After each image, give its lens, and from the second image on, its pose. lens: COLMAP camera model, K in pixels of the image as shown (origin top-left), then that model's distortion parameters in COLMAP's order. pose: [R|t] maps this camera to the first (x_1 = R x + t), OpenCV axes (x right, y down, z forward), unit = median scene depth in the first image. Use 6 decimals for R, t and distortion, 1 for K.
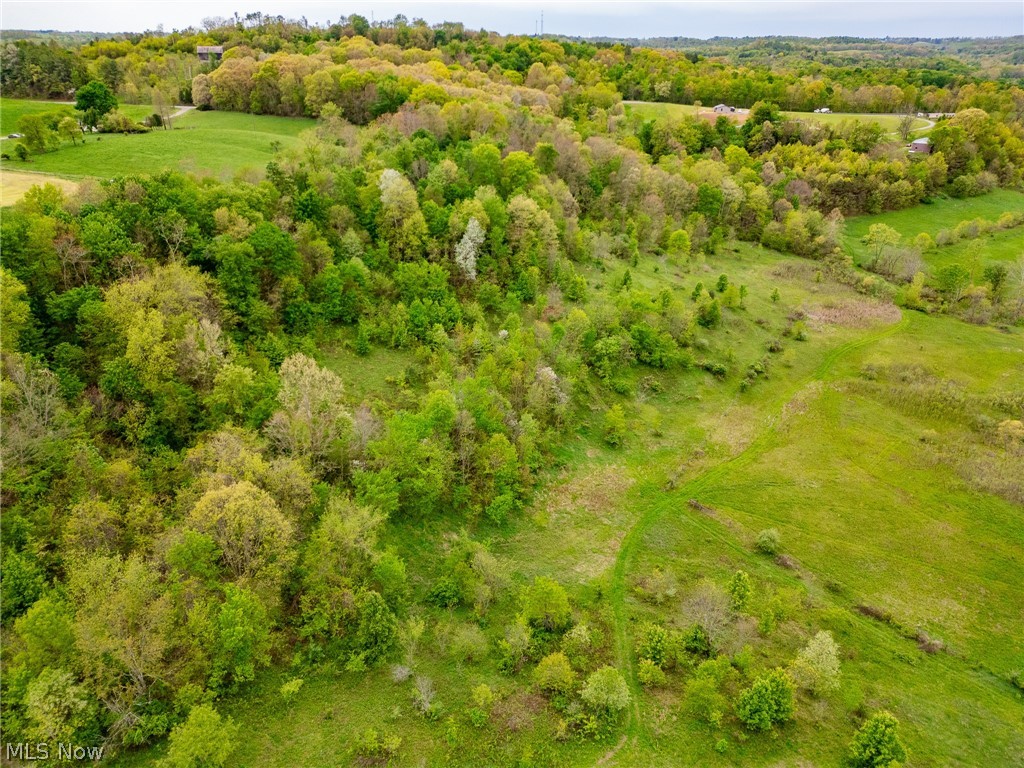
lens RADIAL K [[695.4, 0, 501.5], [0, 695.4, 377.6], [0, 0, 1]] dist [0.038225, -0.029810]
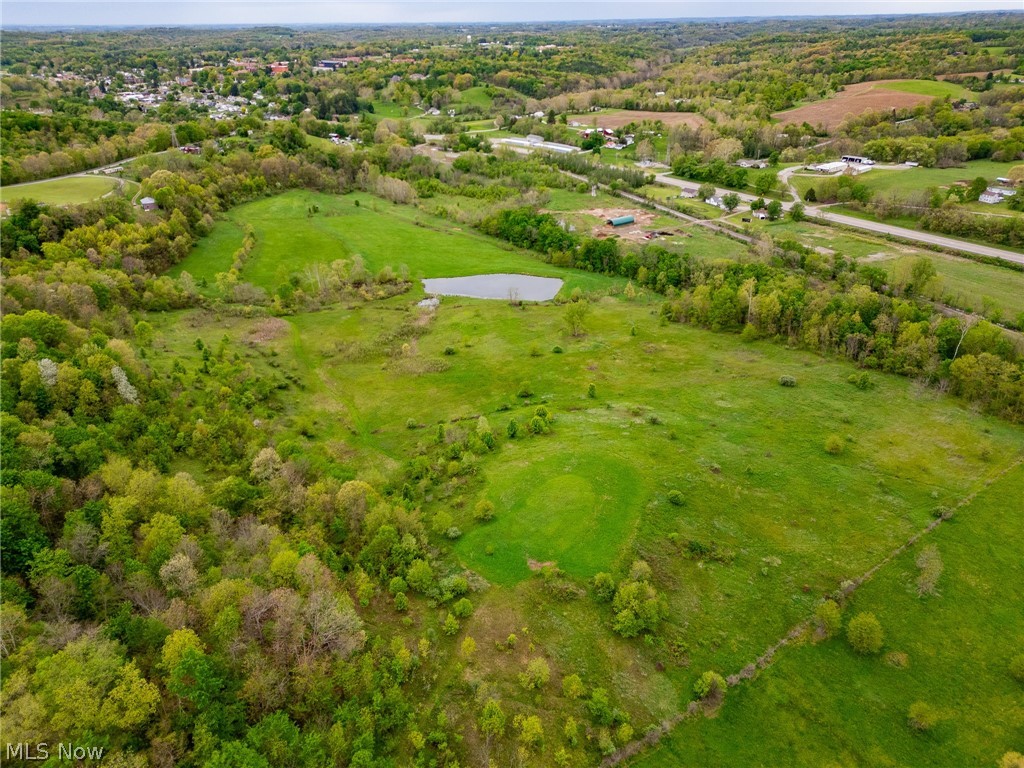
lens RADIAL K [[711.2, 0, 509.3], [0, 711.2, 386.8], [0, 0, 1]] dist [0.070575, -0.076468]
pose [[0.345607, -0.424155, 0.837047, -0.469511], [0.406594, 0.871618, 0.273795, -0.127774], [-0.845717, 0.245713, 0.473696, -0.146908]]
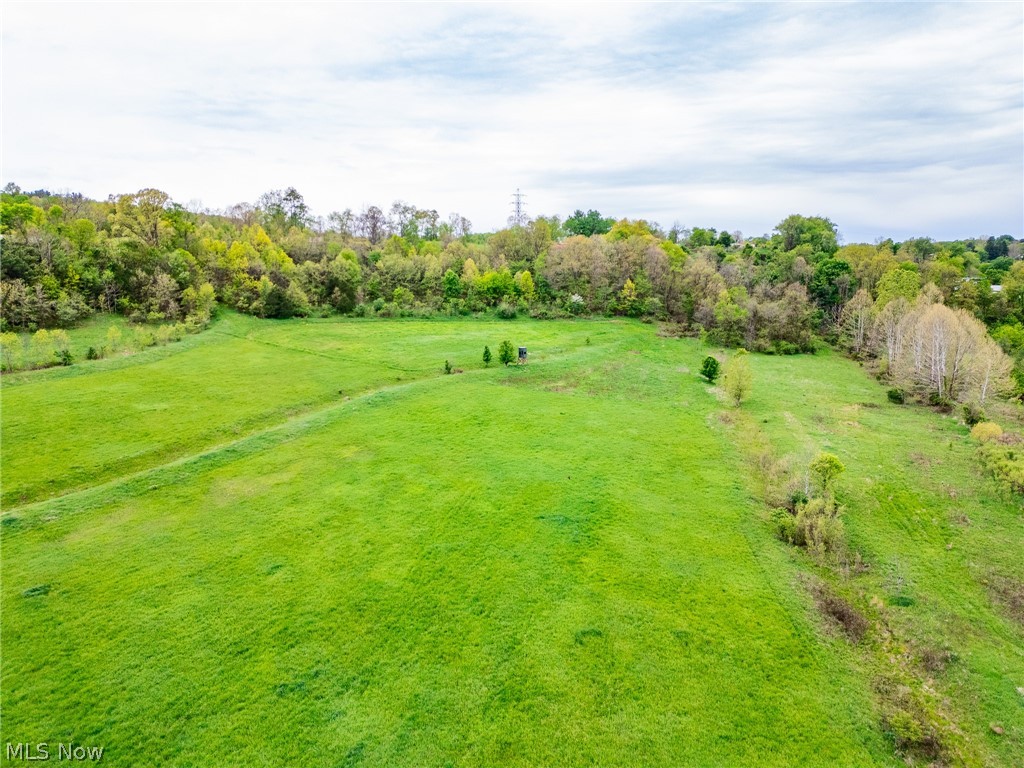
lens RADIAL K [[695.4, 0, 501.5], [0, 695.4, 377.6], [0, 0, 1]] dist [0.038225, -0.029810]
pose [[0.976264, -0.046066, 0.211629, 0.897117], [0.102963, 0.958357, -0.266366, -0.076163], [-0.190545, 0.281834, 0.940352, 0.523288]]
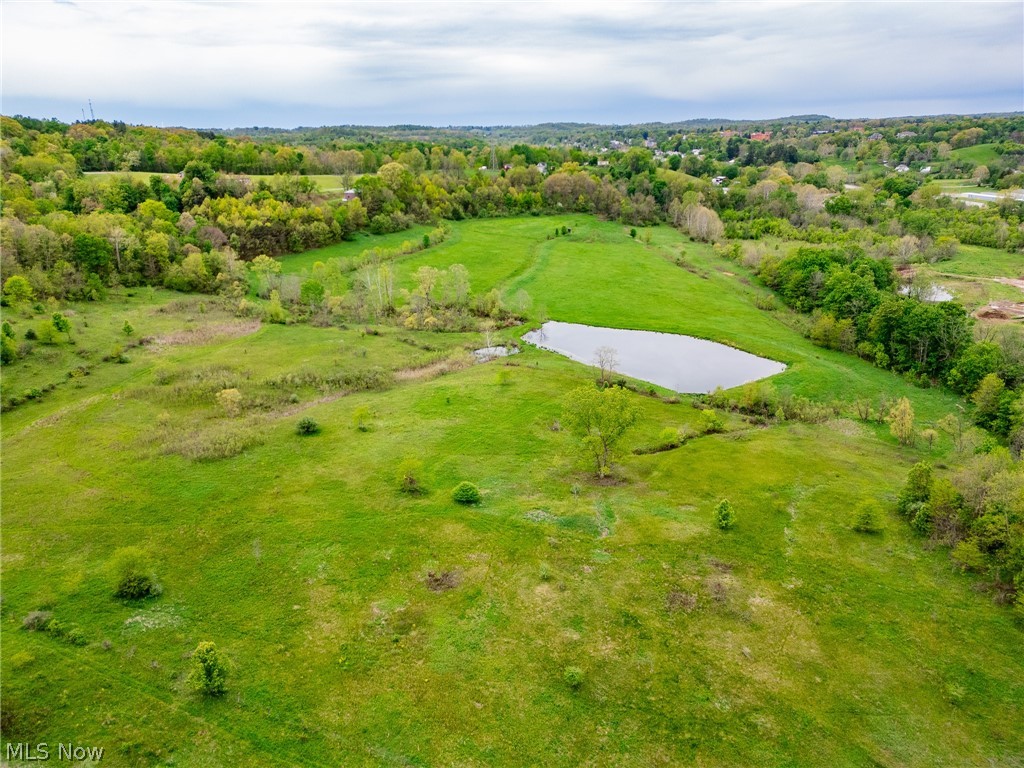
lens RADIAL K [[695.4, 0, 501.5], [0, 695.4, 377.6], [0, 0, 1]] dist [0.038225, -0.029810]
pose [[0.872296, -0.177129, 0.455769, 0.265941], [0.226347, 0.972478, -0.055264, 0.090161], [-0.433436, 0.151369, 0.888381, -0.086511]]
